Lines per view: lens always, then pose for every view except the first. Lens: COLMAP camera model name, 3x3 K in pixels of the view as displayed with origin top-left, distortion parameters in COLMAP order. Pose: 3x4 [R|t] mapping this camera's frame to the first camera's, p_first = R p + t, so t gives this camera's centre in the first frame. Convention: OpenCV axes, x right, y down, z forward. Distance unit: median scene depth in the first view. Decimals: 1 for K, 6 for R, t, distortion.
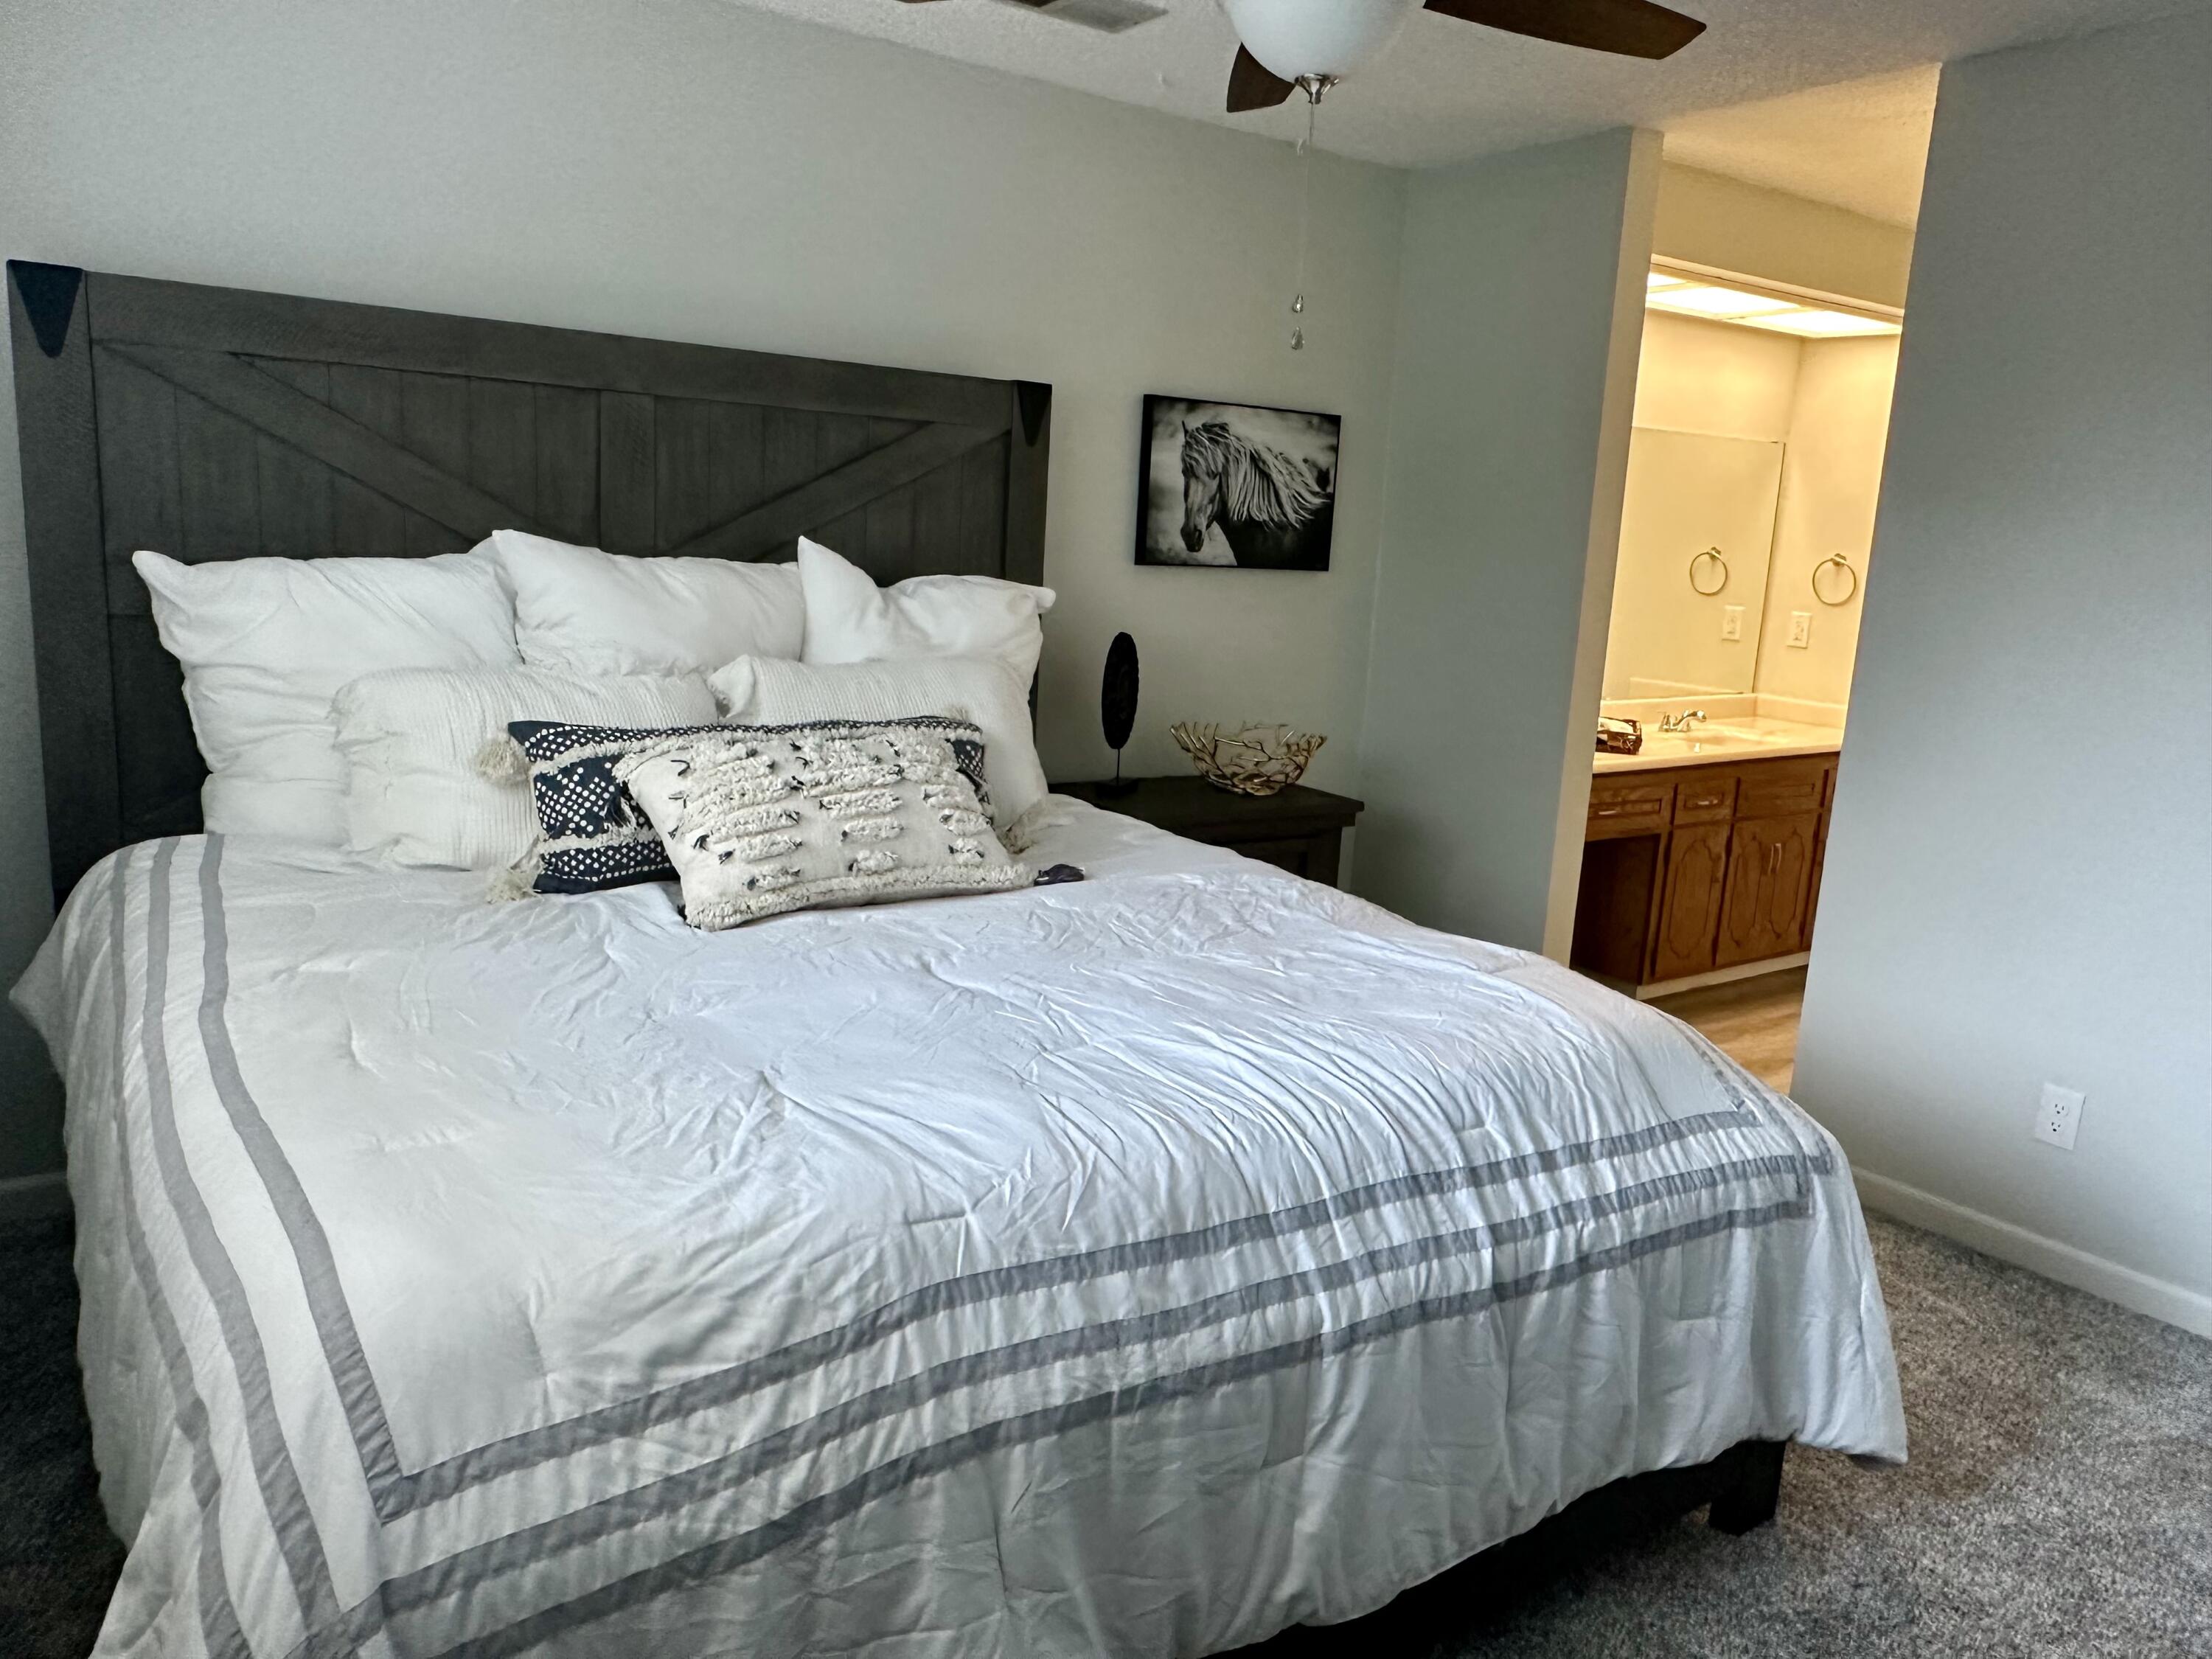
lens RADIAL K [[1579.7, 0, 1106.0], [0, 1579.7, 829.5], [0, 0, 1]] dist [-0.003776, -0.003120]
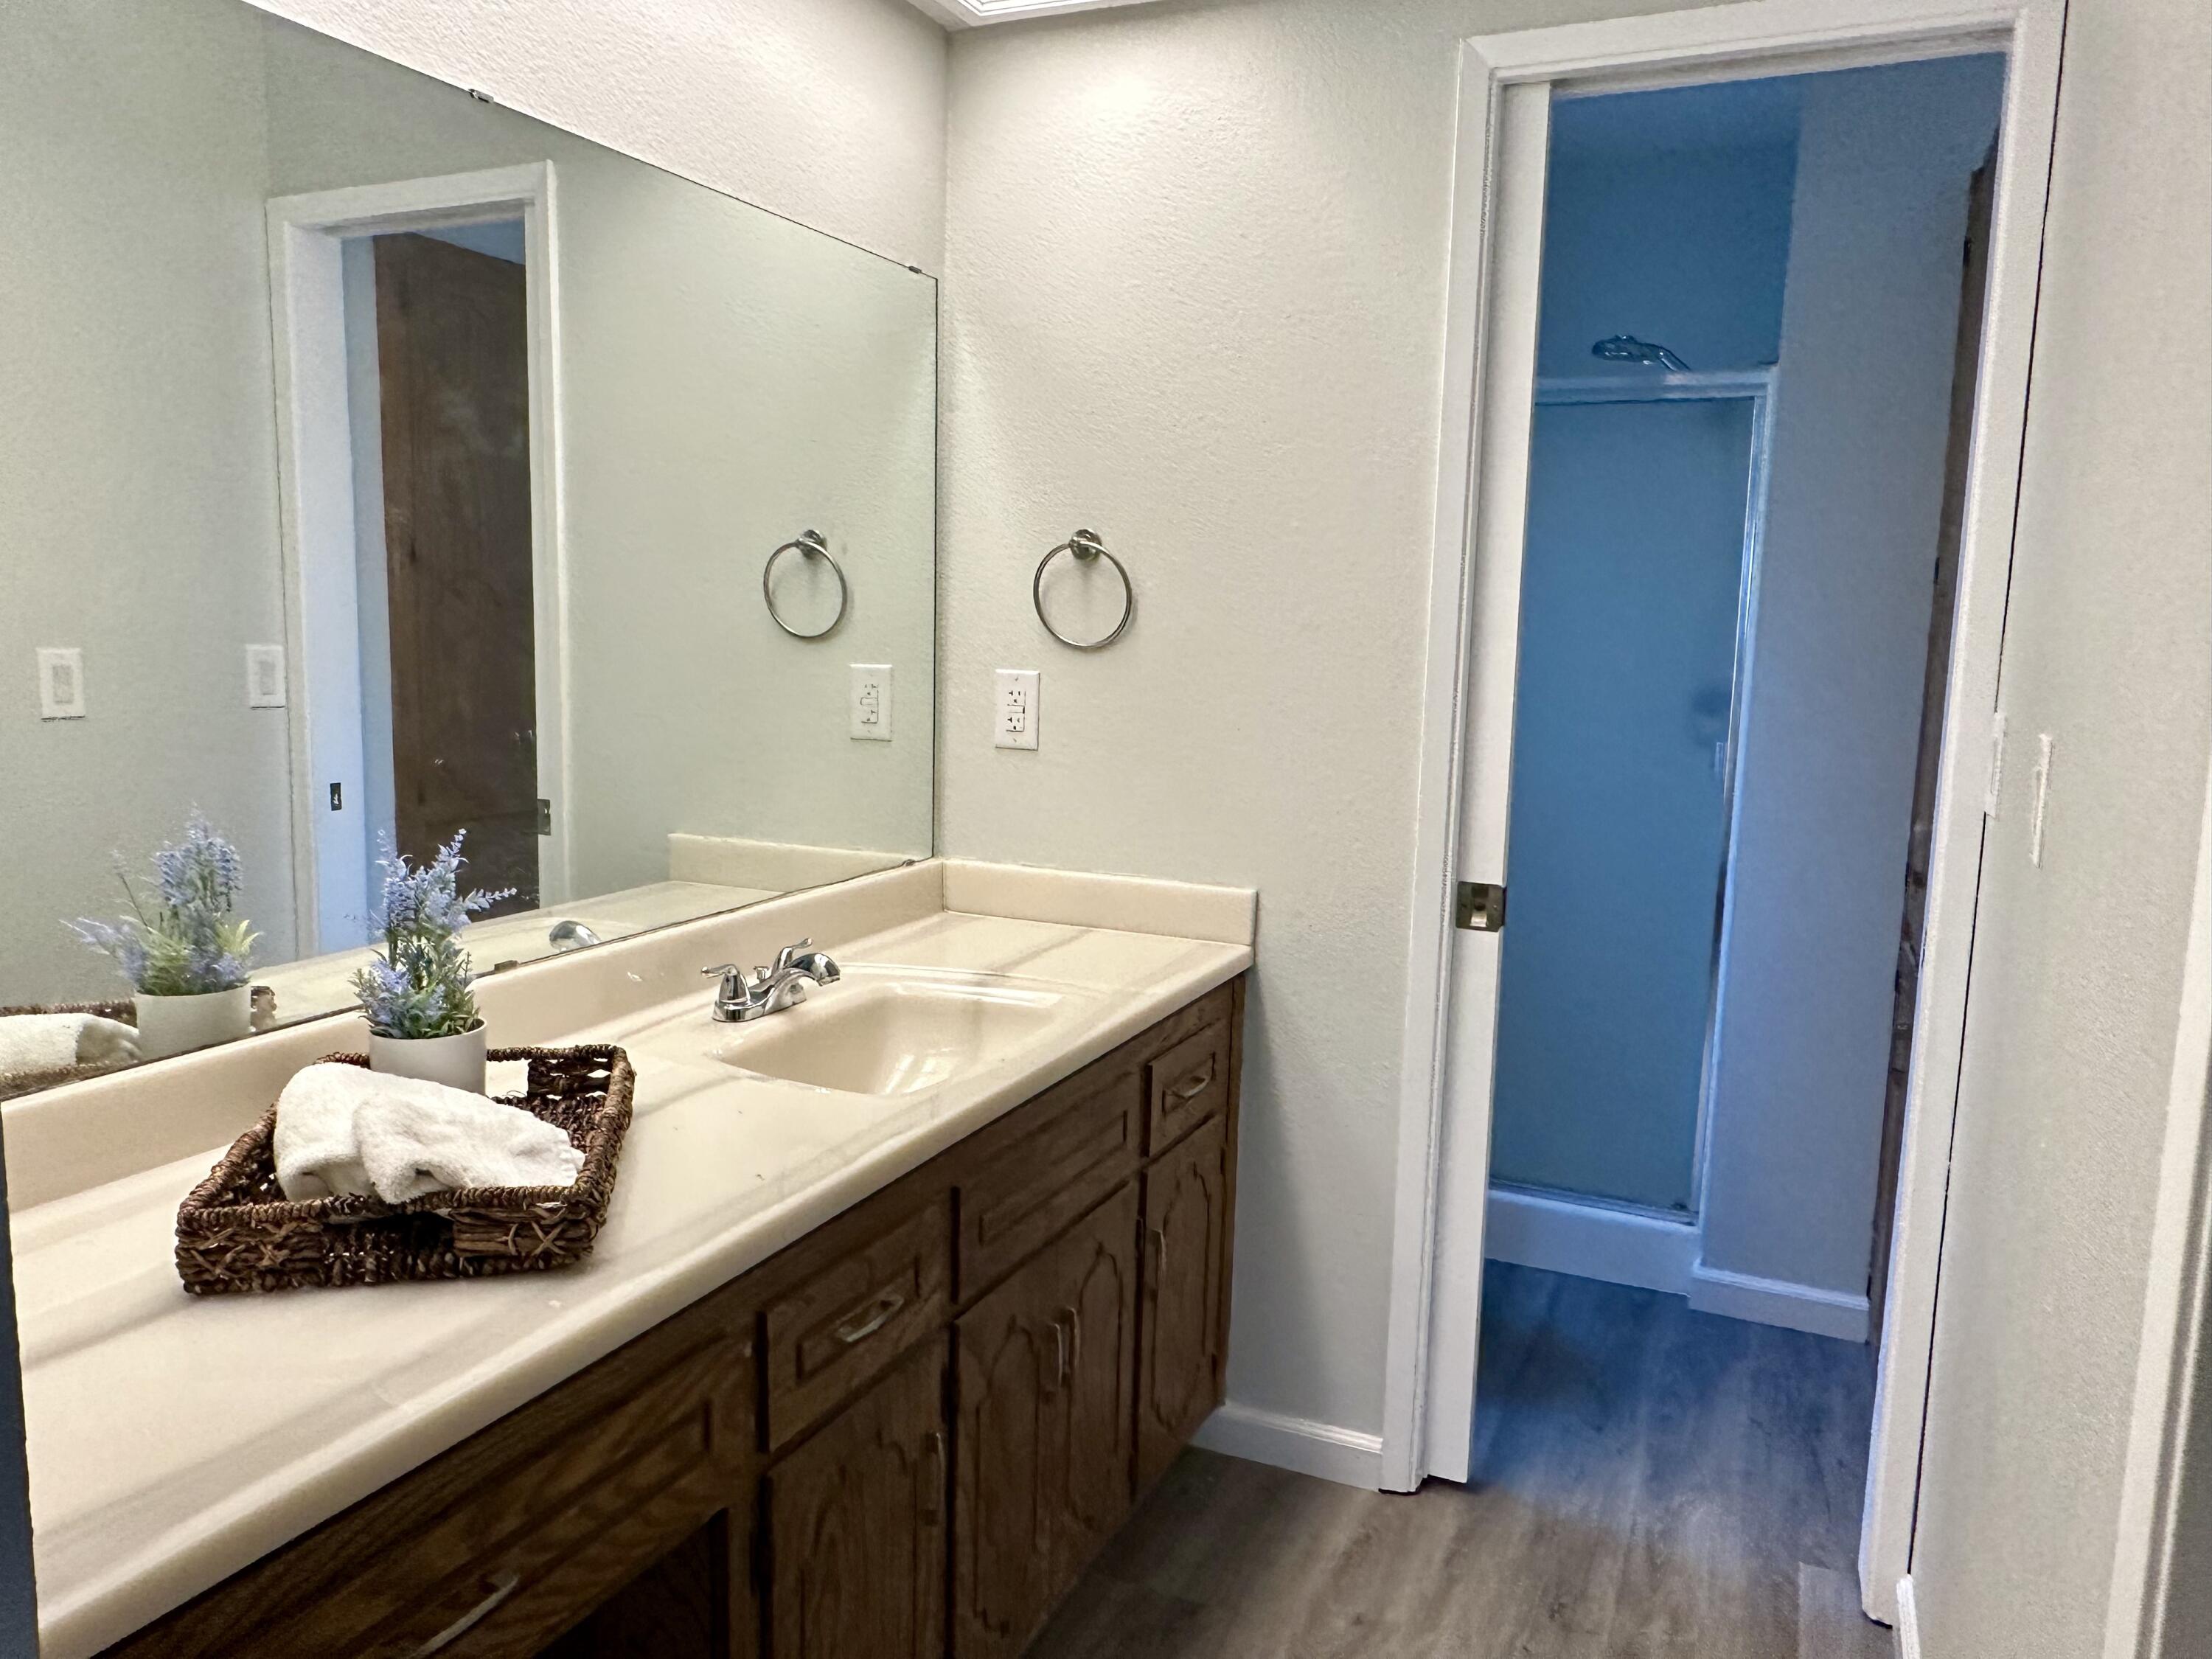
lens RADIAL K [[1545.2, 0, 1106.0], [0, 1545.2, 829.5], [0, 0, 1]] dist [-0.009302, -0.000594]
pose [[0.860494, -0.102706, 0.499000, 0.125800], [0.124176, 0.992211, -0.009913, -0.044379], [-0.494095, 0.070494, 0.866545, 0.319699]]
